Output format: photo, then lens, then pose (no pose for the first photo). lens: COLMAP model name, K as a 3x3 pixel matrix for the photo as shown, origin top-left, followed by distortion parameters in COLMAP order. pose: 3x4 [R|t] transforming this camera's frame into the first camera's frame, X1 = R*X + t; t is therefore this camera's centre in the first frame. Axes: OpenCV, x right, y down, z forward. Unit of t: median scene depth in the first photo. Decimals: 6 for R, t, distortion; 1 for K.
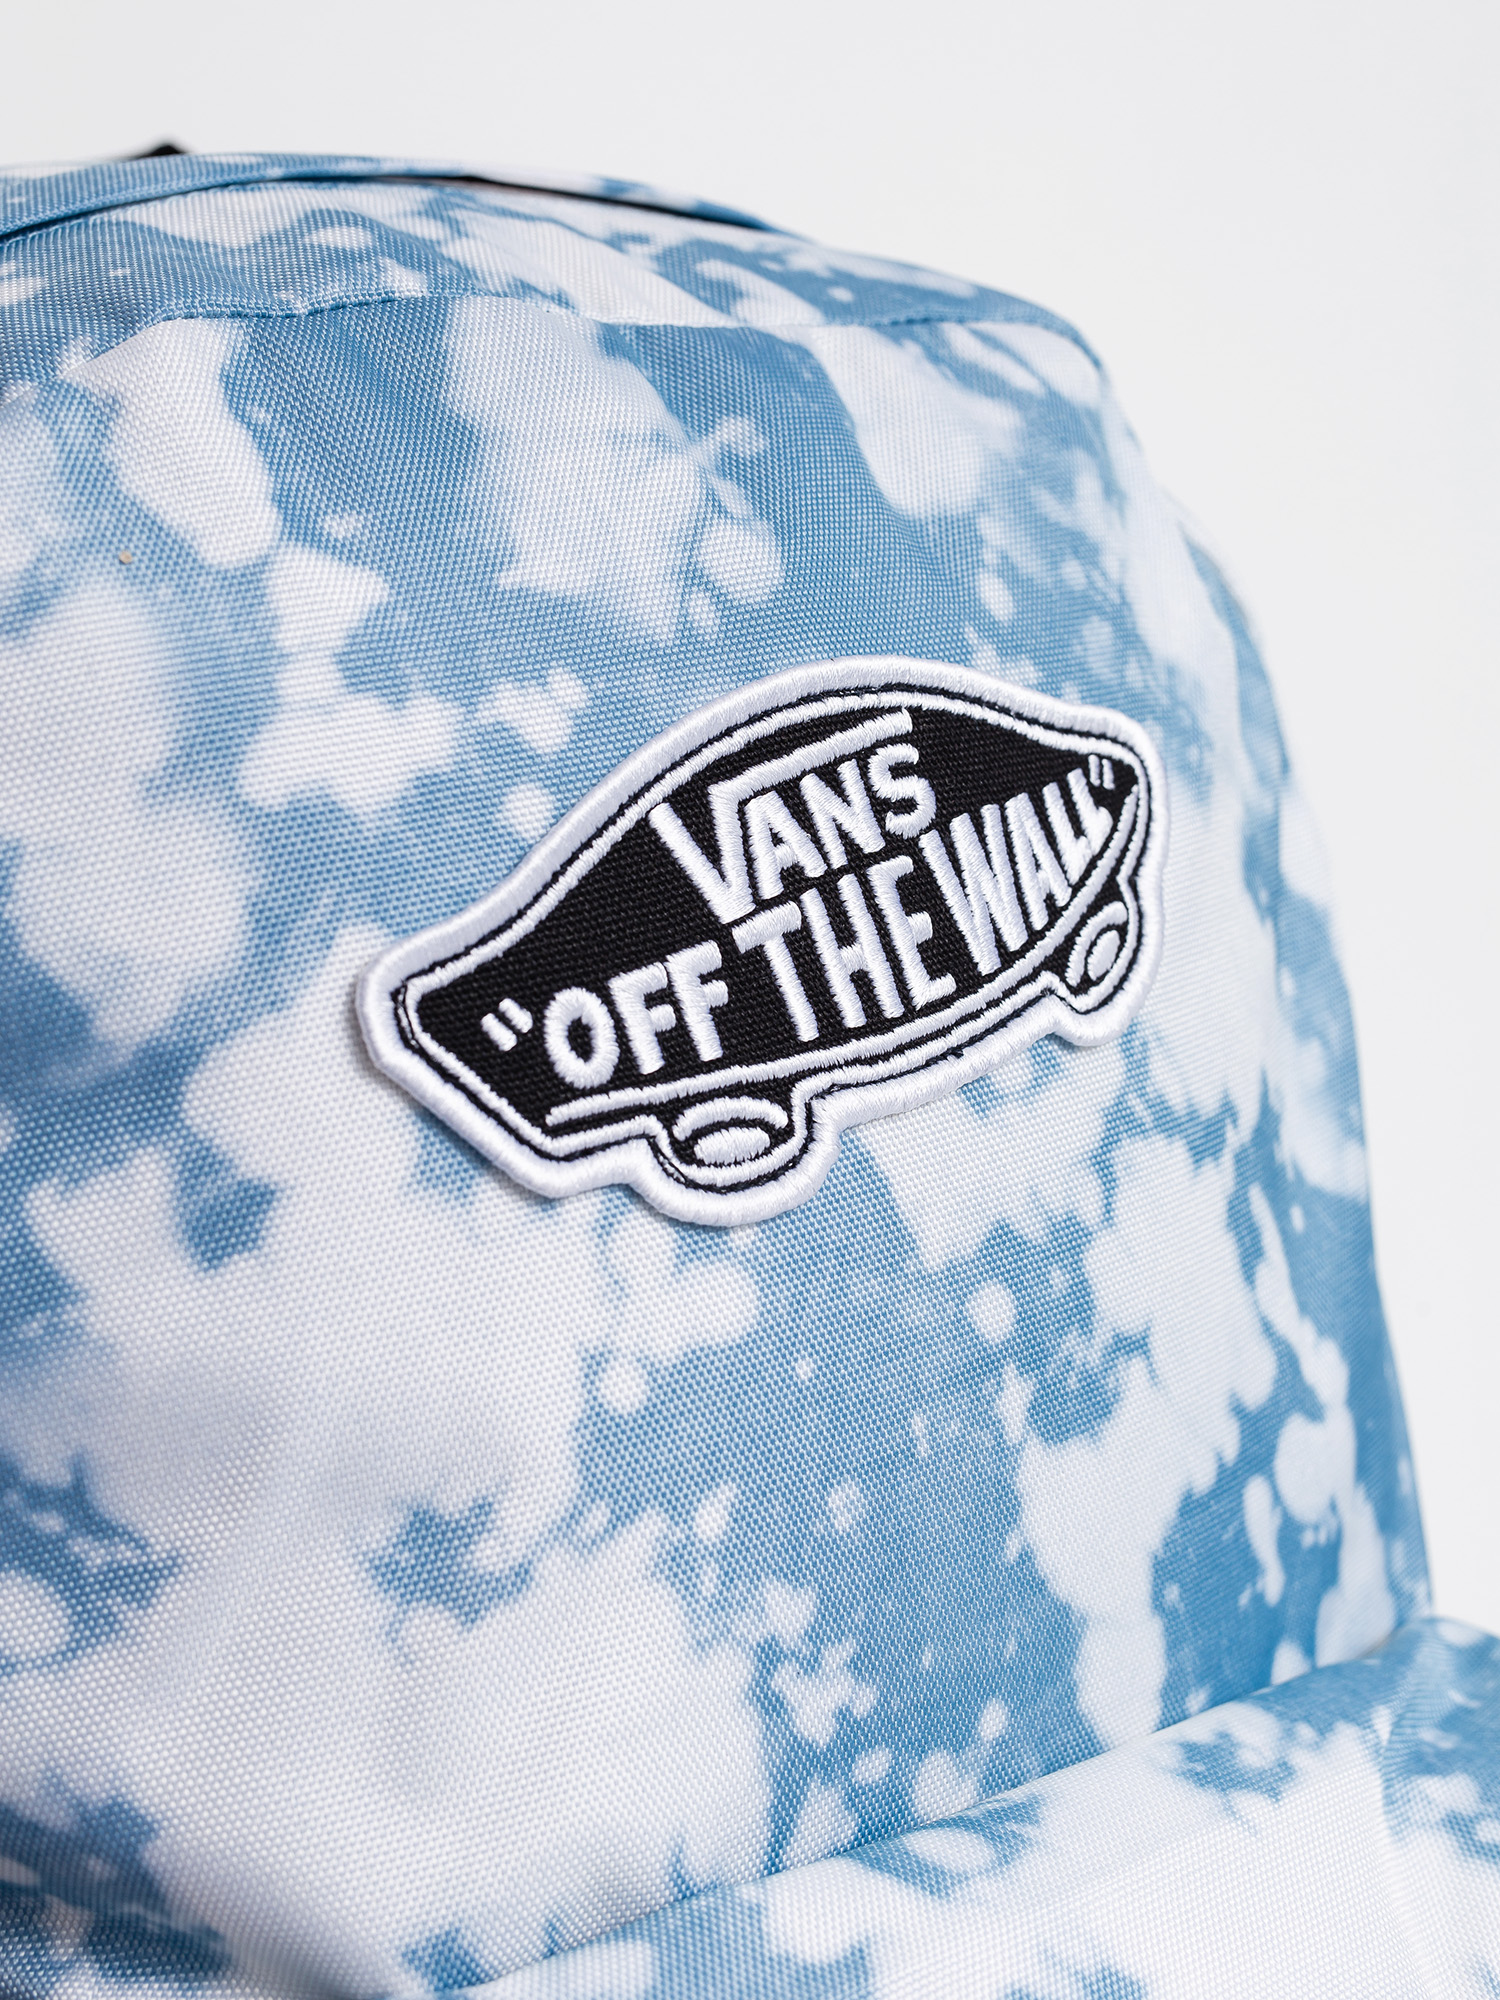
lens RADIAL K [[3142.2, 0, 750.0], [0, 3142.2, 1000.0], [0, 0, 1]] dist [0.183559, -2.510240]
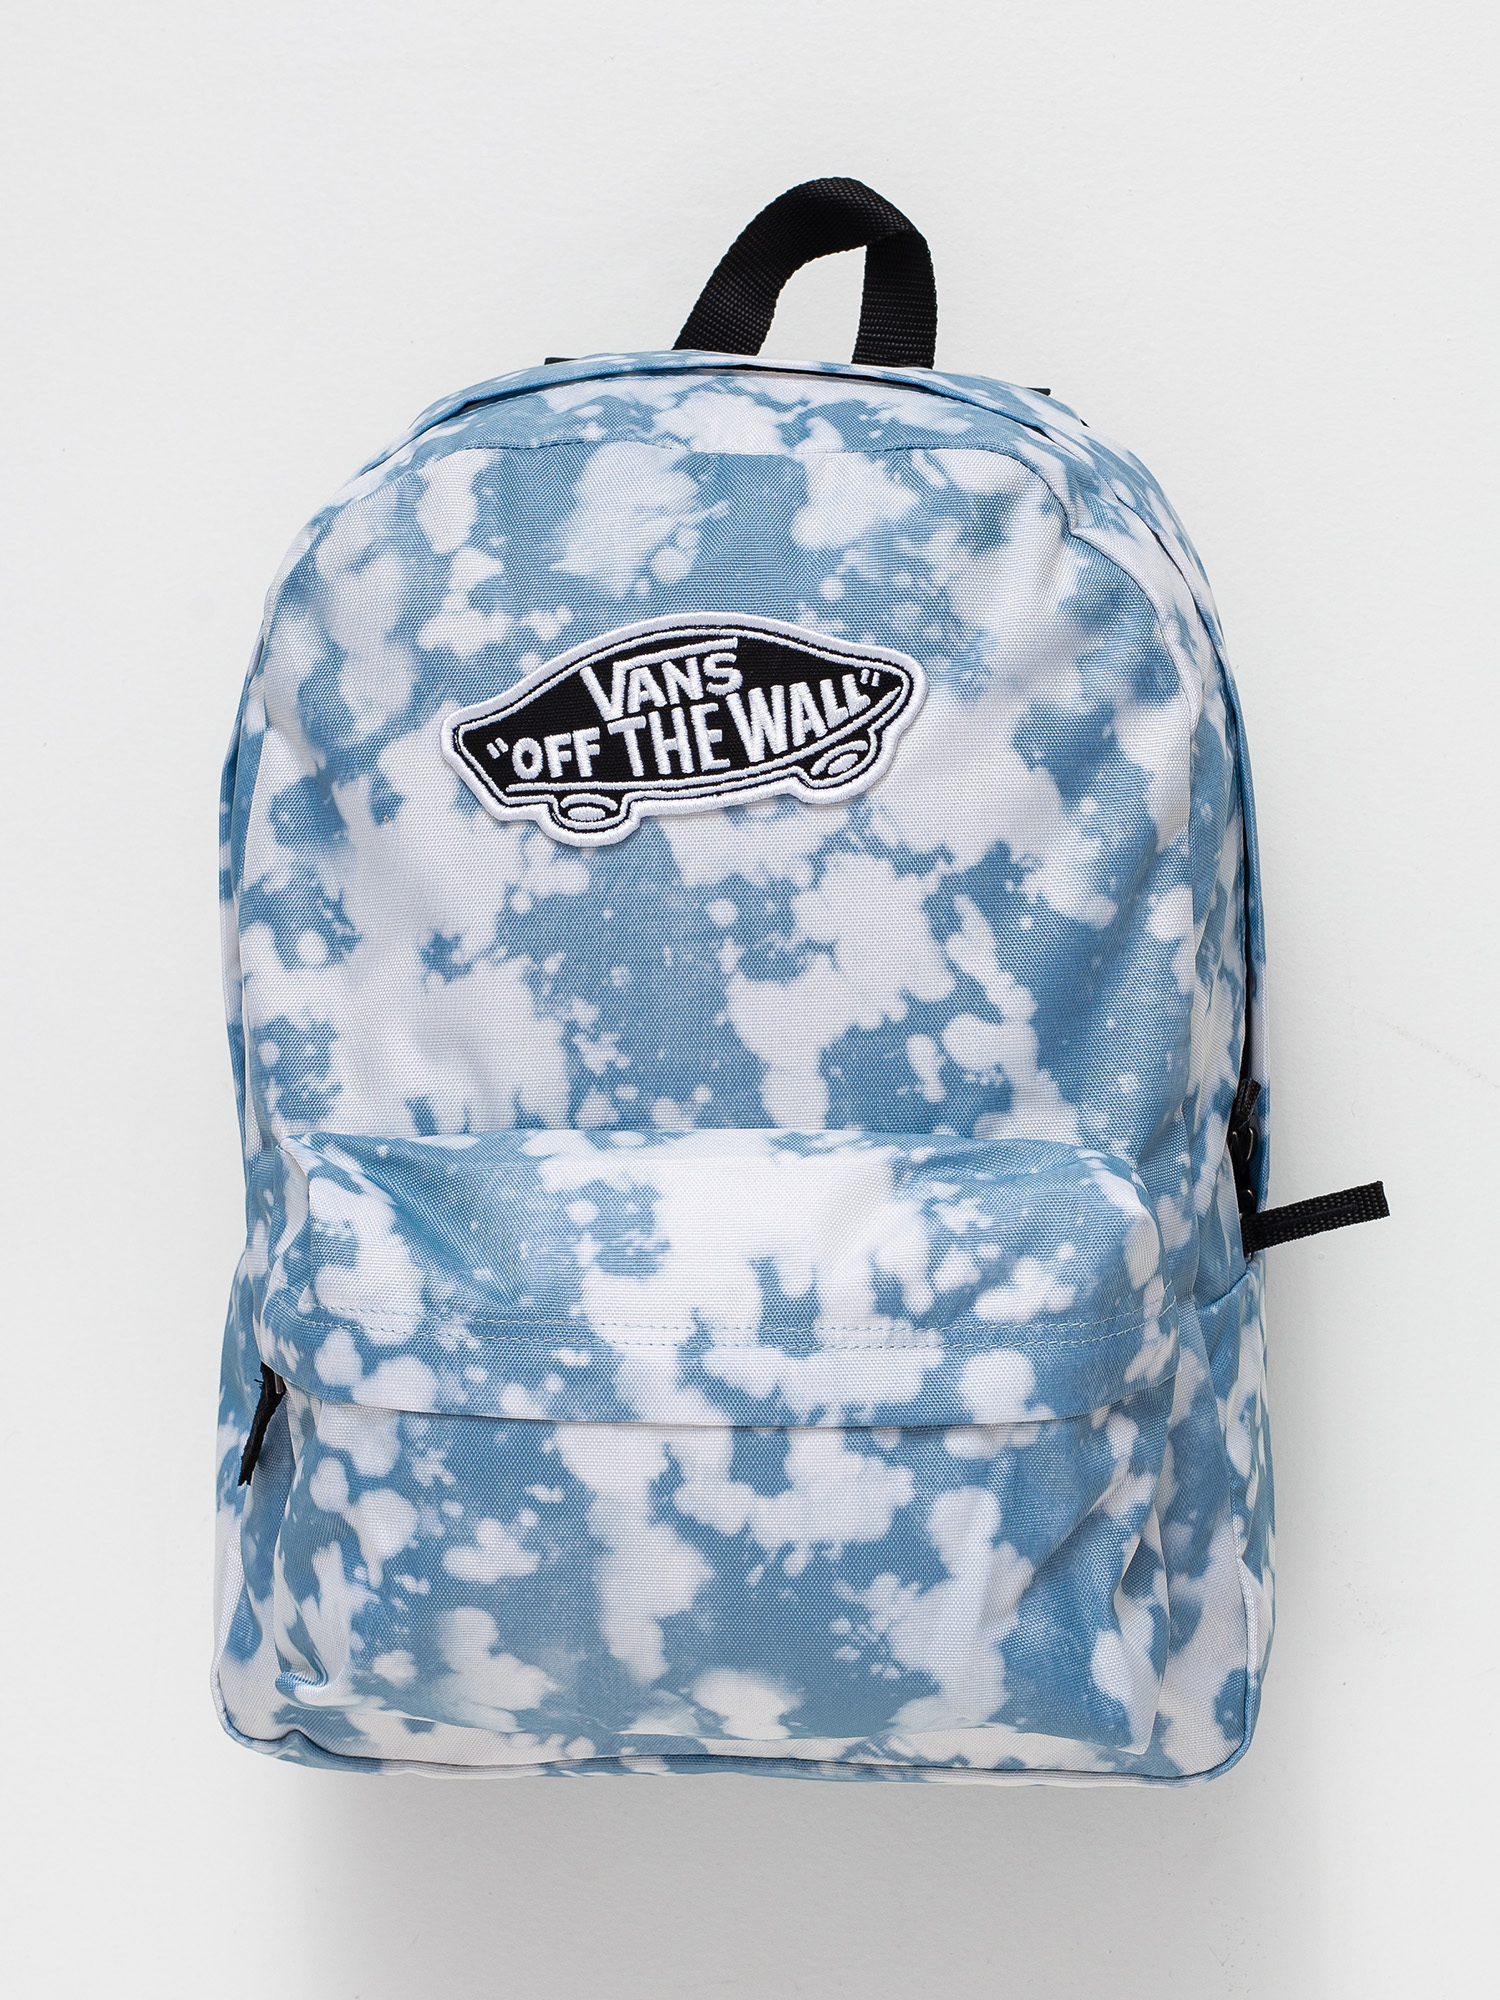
lens RADIAL K [[3142.2, 0, 750.0], [0, 3142.2, 1000.0], [0, 0, 1]] dist [0.183559, -2.510240]
pose [[0.742558, 0.168929, -0.648128, 1.581733], [-0.132977, 0.985591, 0.104534, -0.076374], [0.656448, 0.008564, 0.754322, -0.678640]]
